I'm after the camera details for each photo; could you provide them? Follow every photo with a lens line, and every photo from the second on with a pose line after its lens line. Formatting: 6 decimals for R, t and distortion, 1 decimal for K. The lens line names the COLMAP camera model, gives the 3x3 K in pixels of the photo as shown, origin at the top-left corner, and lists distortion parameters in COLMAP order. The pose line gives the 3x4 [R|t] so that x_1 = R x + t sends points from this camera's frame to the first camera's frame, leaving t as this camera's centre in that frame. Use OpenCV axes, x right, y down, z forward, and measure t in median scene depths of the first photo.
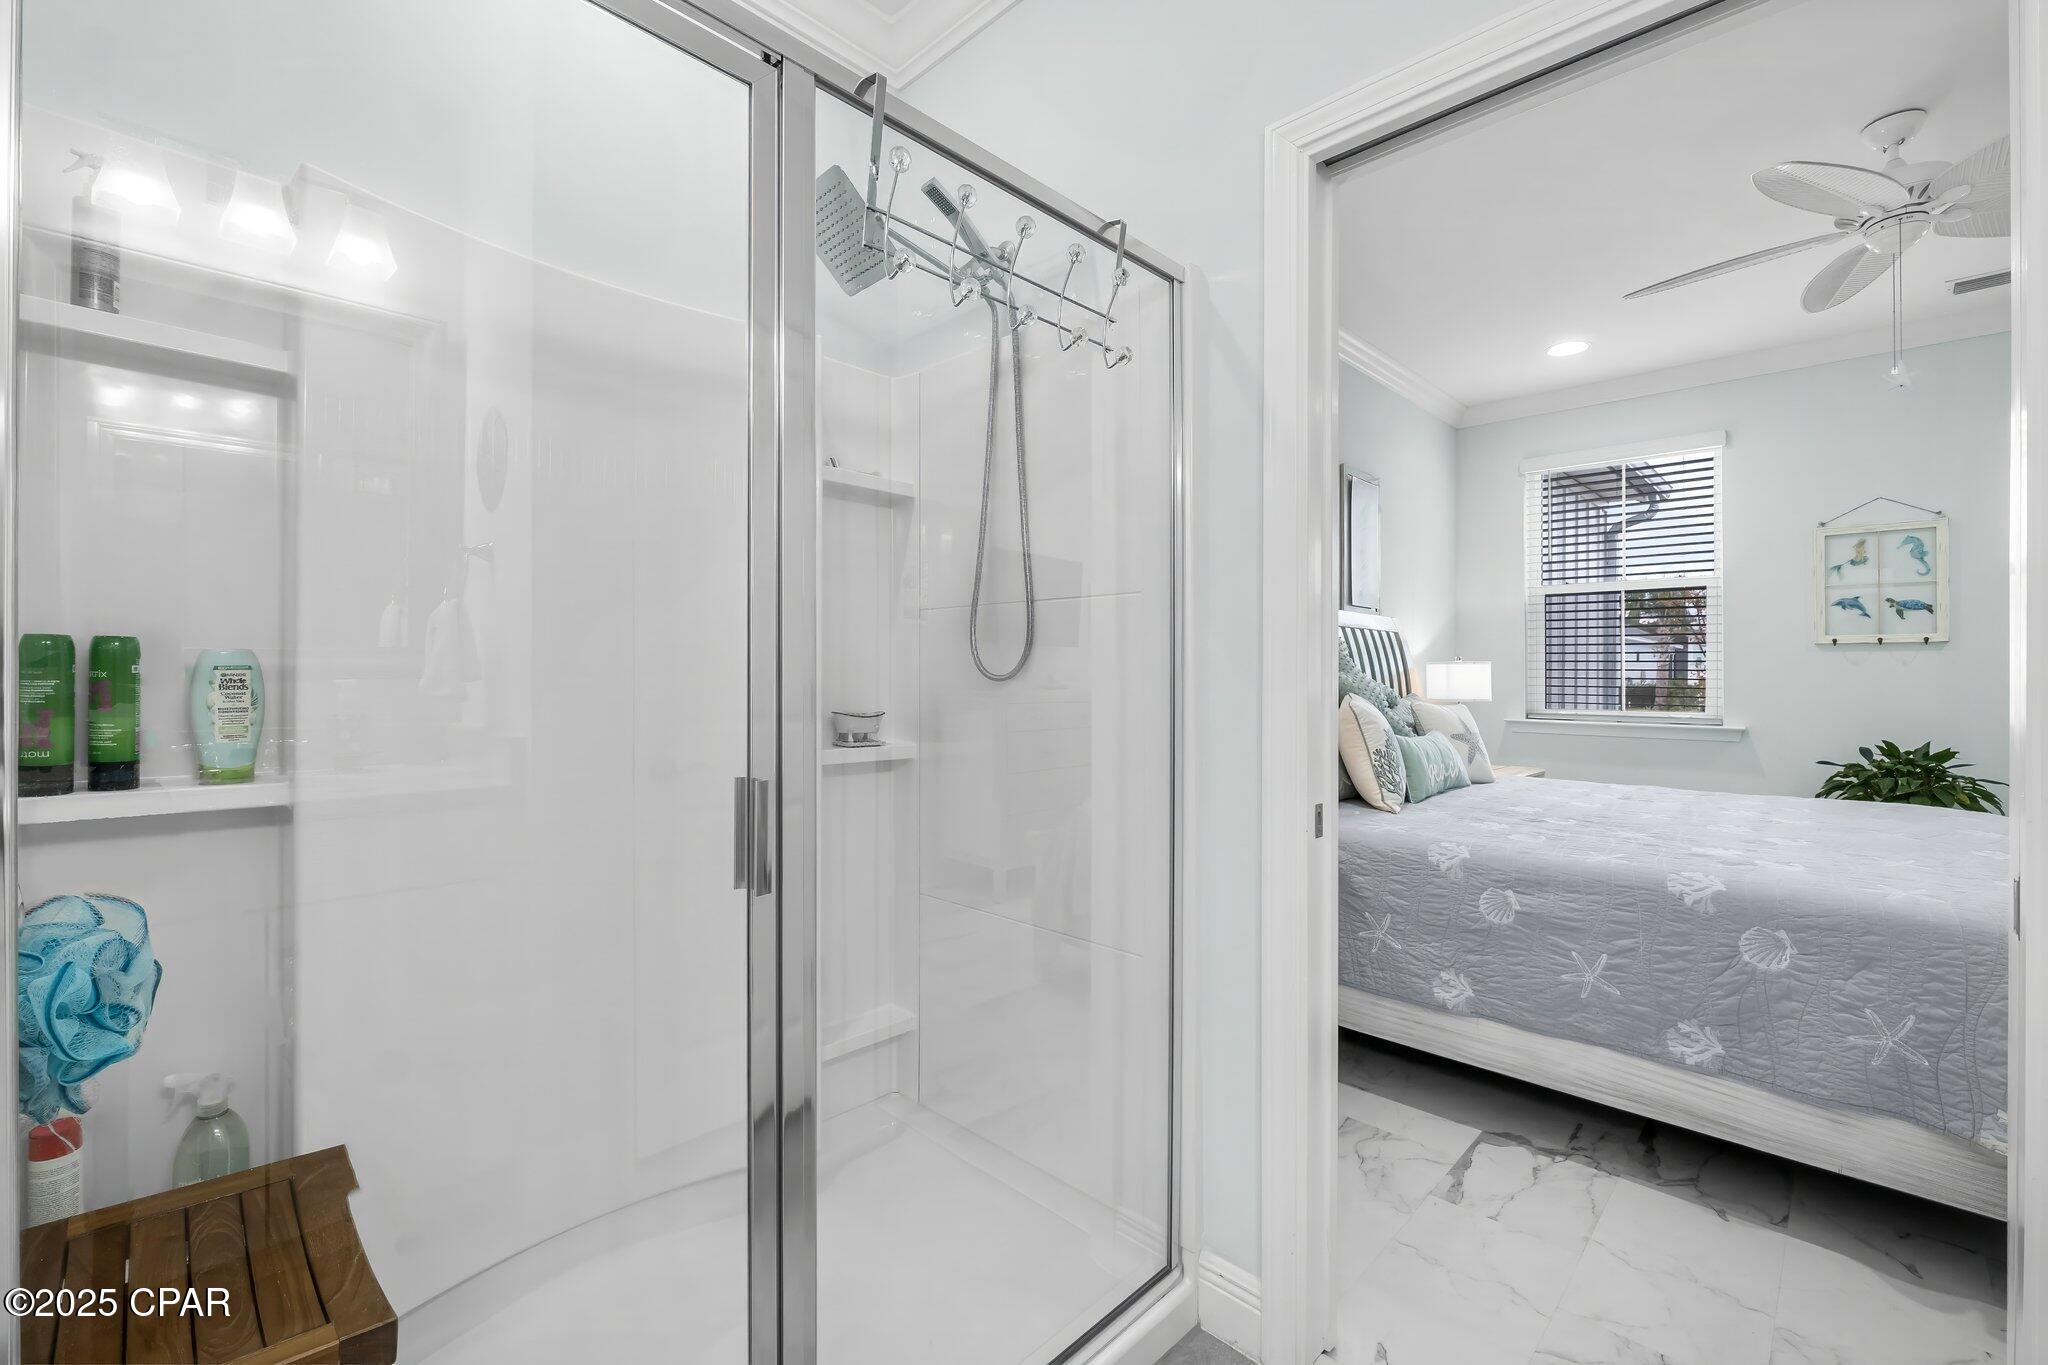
lens RADIAL K [[866.1, 0, 1025.7], [0, 866.1, 678.3], [0, 0, 1]] dist [0.001039, 0.000168]
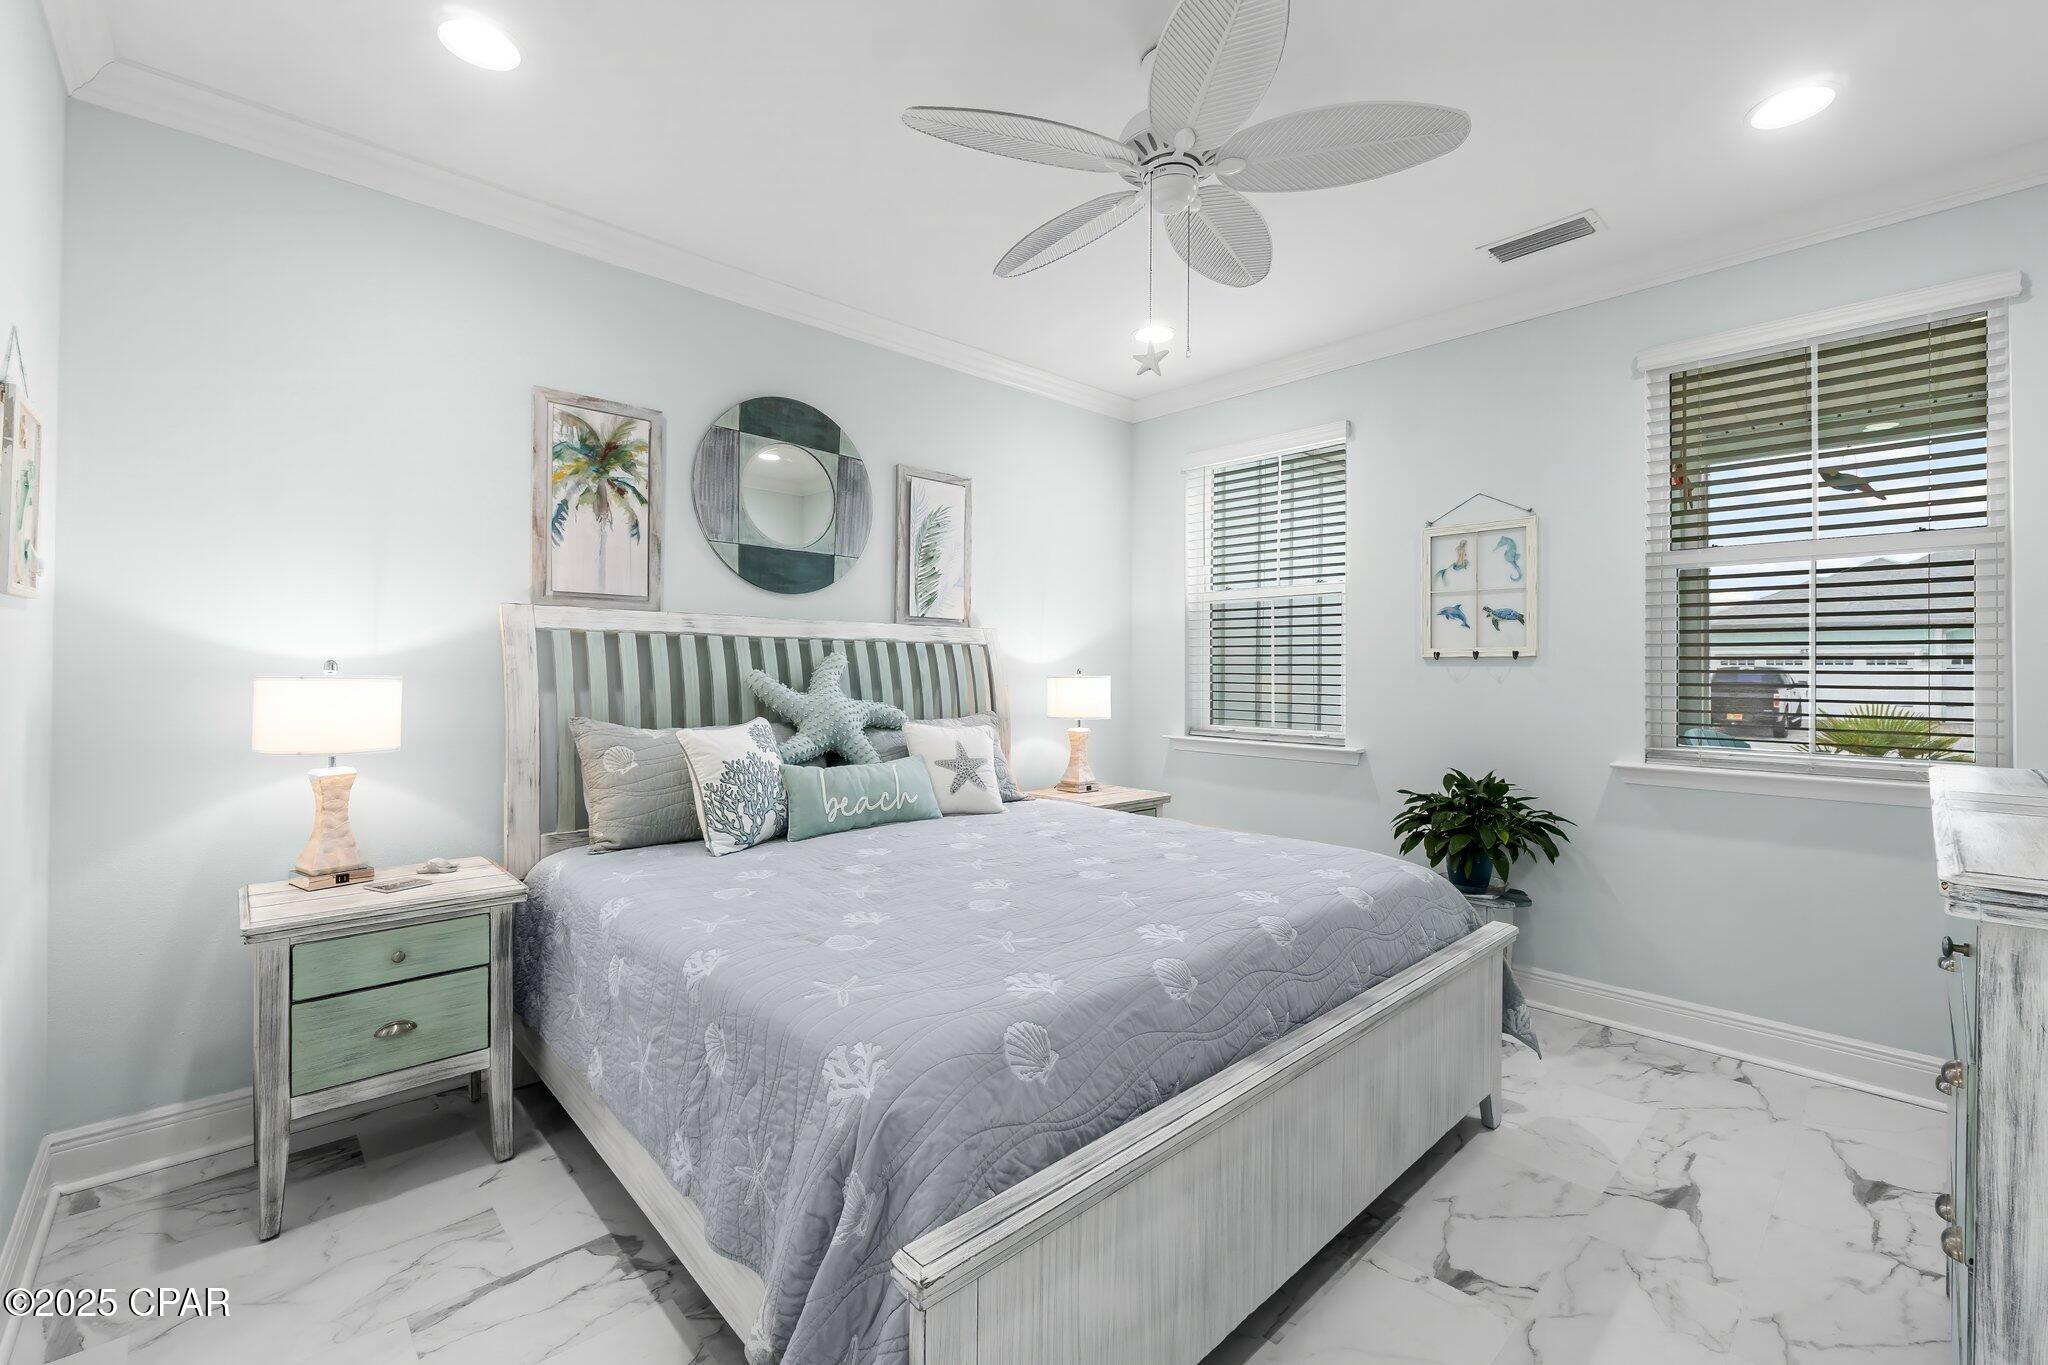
lens RADIAL K [[866.1, 0, 1020.8], [0, 866.1, 671.9], [0, 0, 1]] dist [0.001039, 0.000168]
pose [[0.998278, -0.000133, -0.058665, 0.562768], [-0.000015, 0.999997, -0.002518, -0.023176], [0.058665, 0.002515, 0.998275, 0.085950]]
